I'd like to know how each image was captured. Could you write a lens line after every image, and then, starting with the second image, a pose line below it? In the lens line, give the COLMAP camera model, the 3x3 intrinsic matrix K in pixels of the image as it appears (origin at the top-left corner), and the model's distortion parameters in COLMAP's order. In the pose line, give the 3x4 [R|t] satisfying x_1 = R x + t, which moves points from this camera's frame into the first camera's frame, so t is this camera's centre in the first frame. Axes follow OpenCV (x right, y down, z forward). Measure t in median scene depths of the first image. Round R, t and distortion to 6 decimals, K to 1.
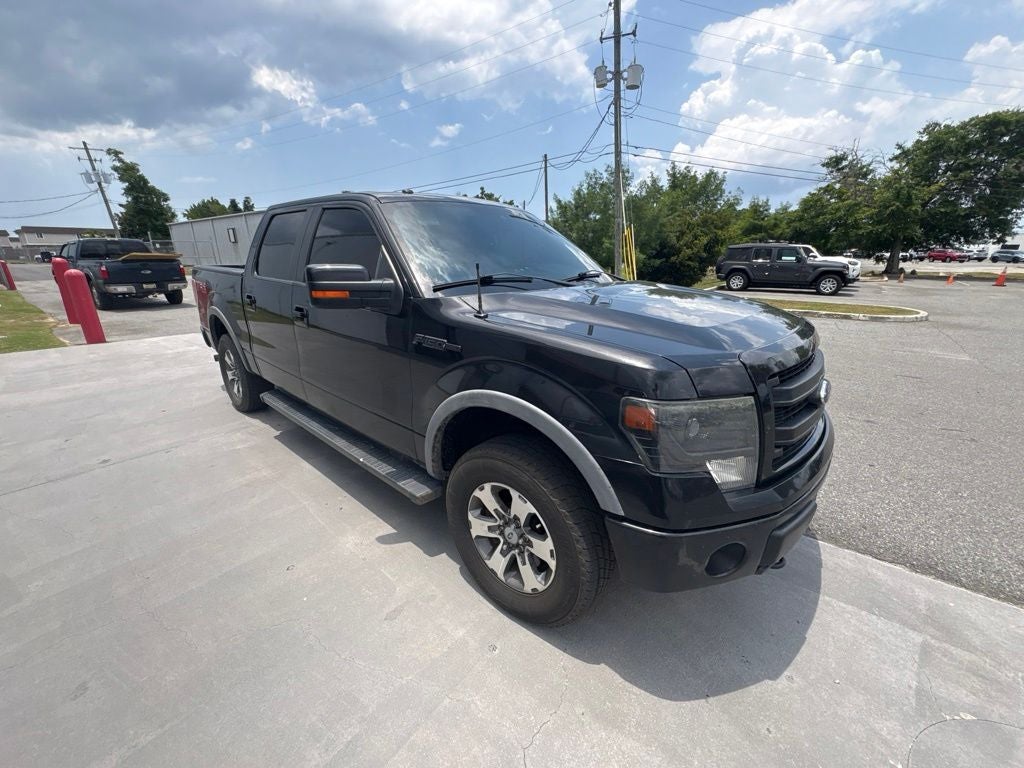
lens RADIAL K [[407.0, 0, 512.6], [0, 407.0, 389.8], [0, 0, 1]] dist [0.000802, -0.000566]
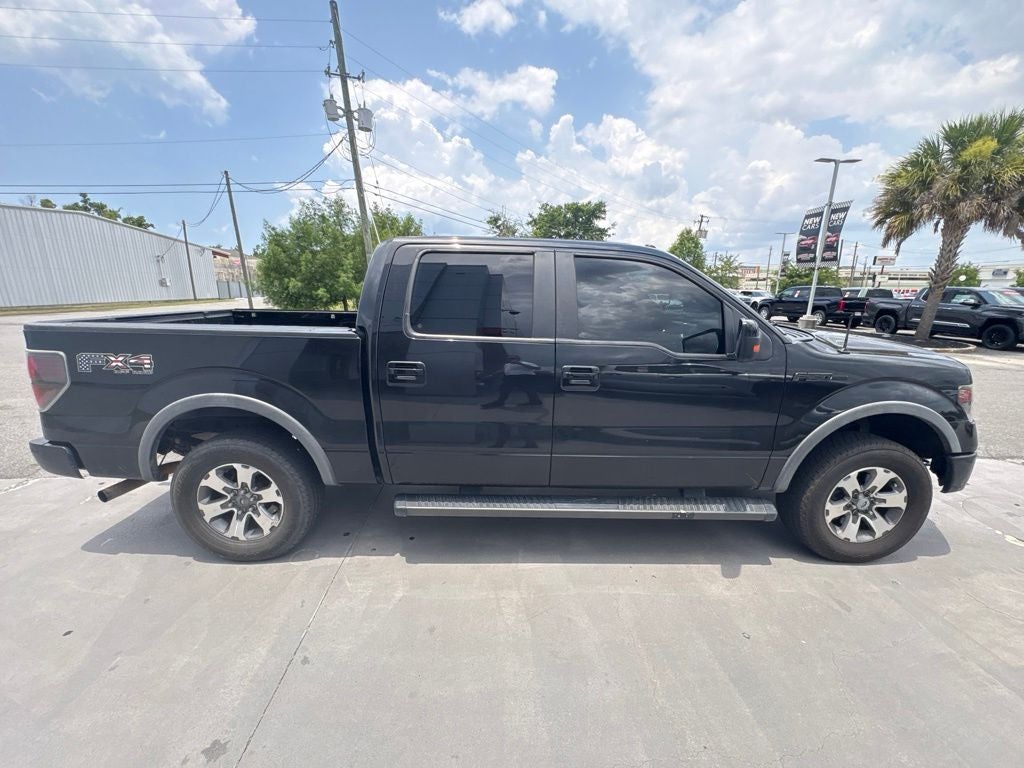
lens RADIAL K [[407.0, 0, 512.2], [0, 407.0, 388.3], [0, 0, 1]] dist [0.000802, -0.000566]
pose [[0.738429, -0.153057, 0.656732, -0.107913], [0.202930, 0.979193, 0.000034, -0.016968], [-0.643072, 0.133245, 0.754124, 0.041204]]
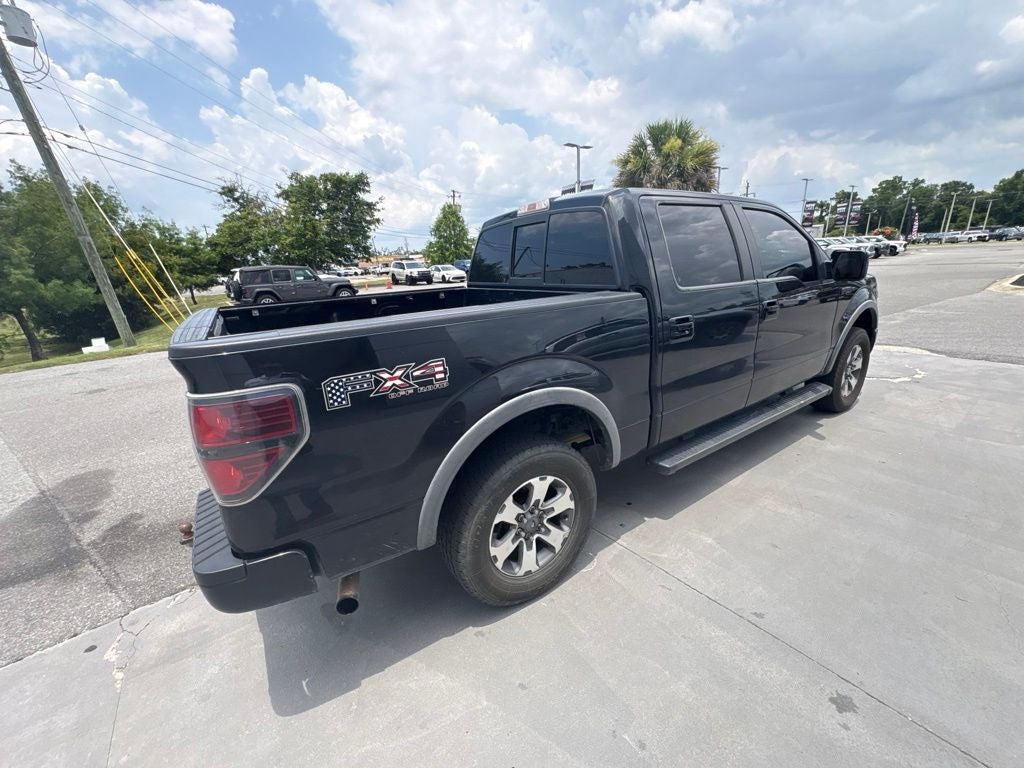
lens RADIAL K [[407.0, 0, 513.6], [0, 407.0, 386.4], [0, 0, 1]] dist [0.000802, -0.000566]
pose [[0.245859, -0.303660, 0.920513, -0.152778], [0.364595, 0.908893, 0.202448, -0.040662], [-0.898122, 0.285840, 0.334173, 0.117190]]
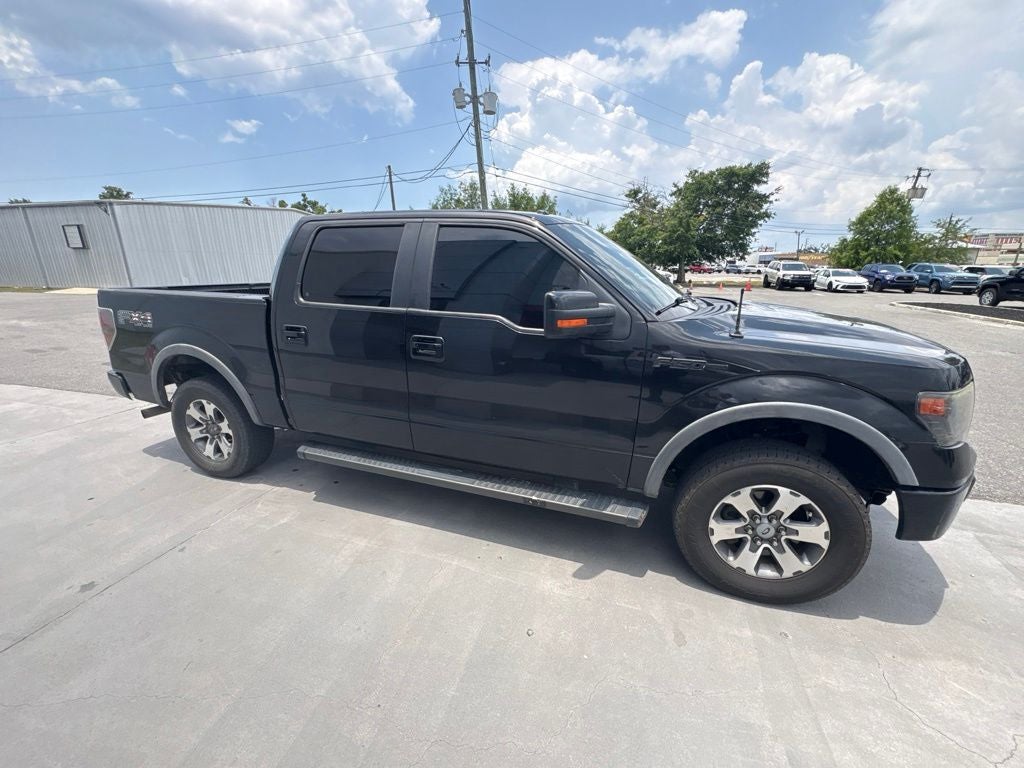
lens RADIAL K [[407.0, 0, 513.0], [0, 407.0, 388.5], [0, 0, 1]] dist [0.000802, -0.000566]
pose [[0.924185, -0.107324, 0.366555, -0.061763], [0.118383, 0.992938, -0.007753, -0.006046], [-0.363134, 0.050560, 0.930364, 0.012457]]
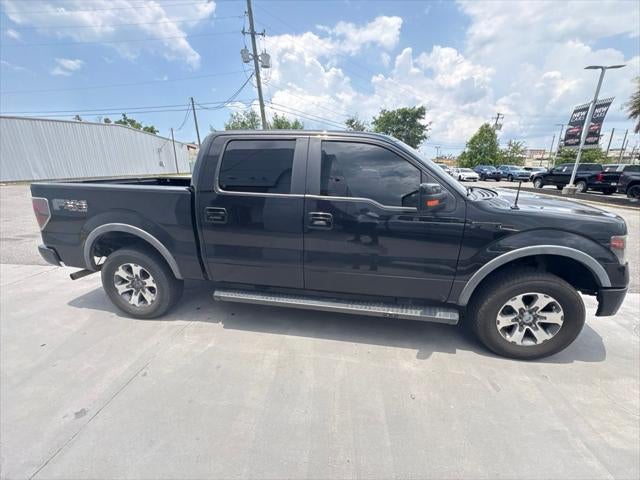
lens RADIAL K [[254.4, 0, 319.9], [0, 254.4, 242.7], [0, 0, 1]] dist [0.000802, -0.000566]
pose [[0.841039, -0.150243, 0.519693, -0.087101], [0.164489, 0.986198, 0.018911, -0.011426], [-0.515361, 0.069578, 0.854144, 0.027787]]
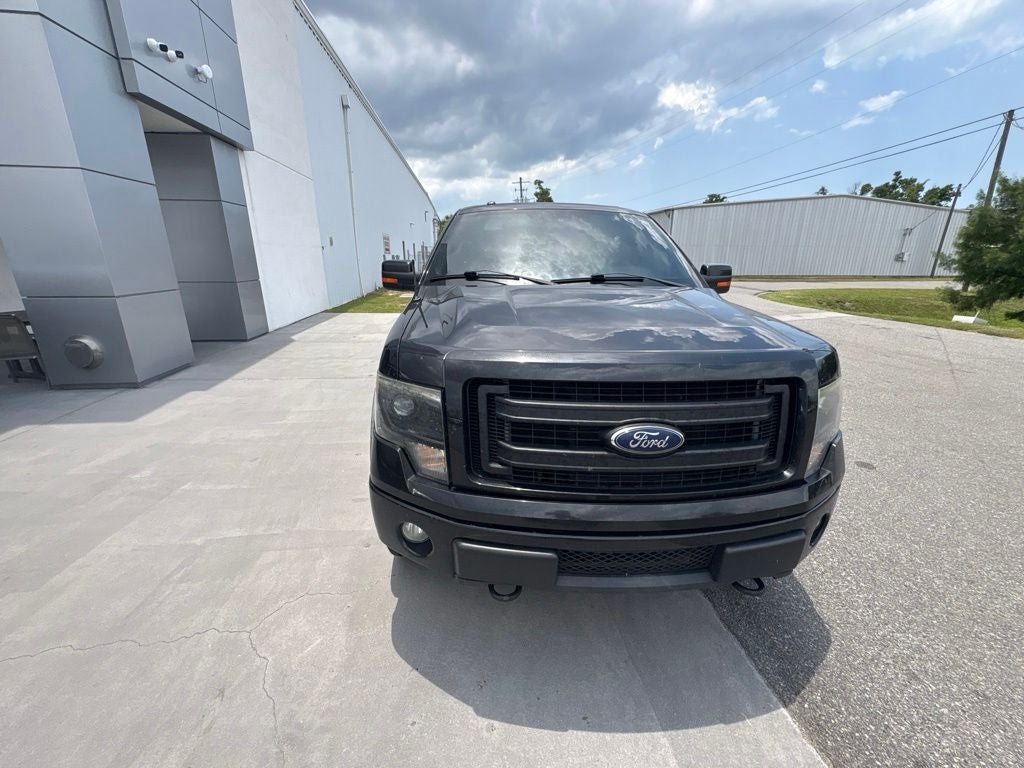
lens RADIAL K [[407.0, 0, 511.2], [0, 407.0, 391.1], [0, 0, 1]] dist [0.000802, -0.000566]
pose [[0.701970, 0.229307, -0.674282, 0.062934], [-0.233977, 0.968452, 0.085763, -0.005008], [0.672676, 0.097563, 0.733477, 0.016756]]
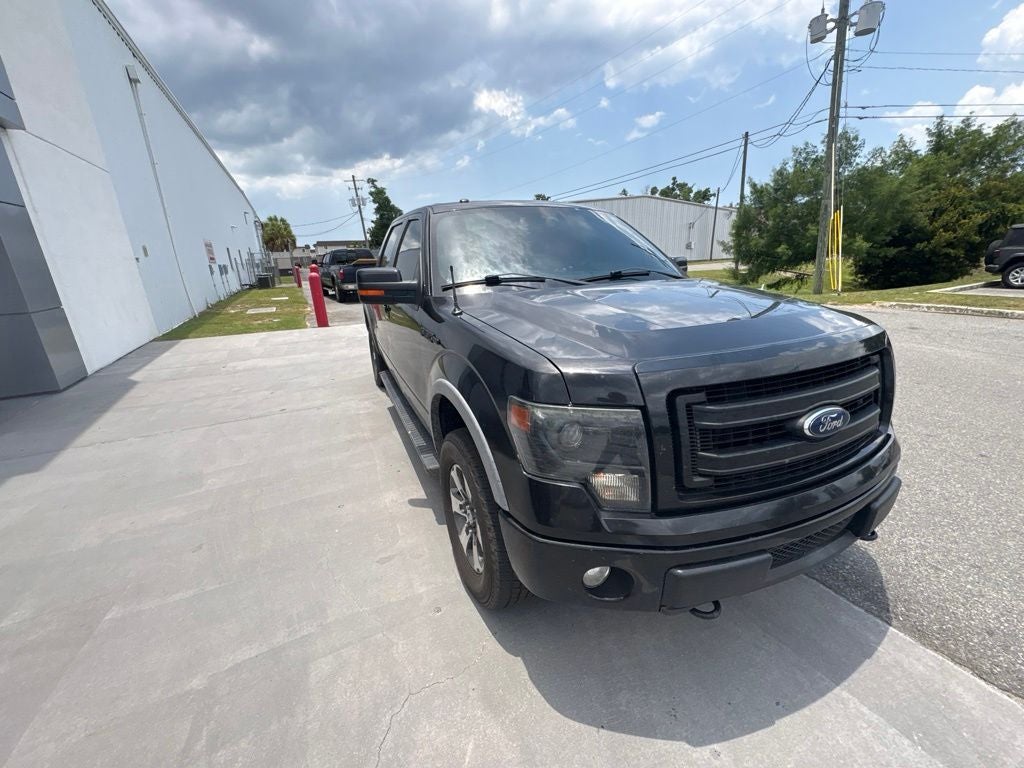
lens RADIAL K [[407.0, 0, 512.7], [0, 407.0, 390.8], [0, 0, 1]] dist [0.000802, -0.000566]
pose [[0.910742, 0.101640, -0.400272, 0.030807], [-0.098158, 0.994741, 0.029252, -0.001053], [0.401141, 0.012649, 0.915929, 0.002902]]
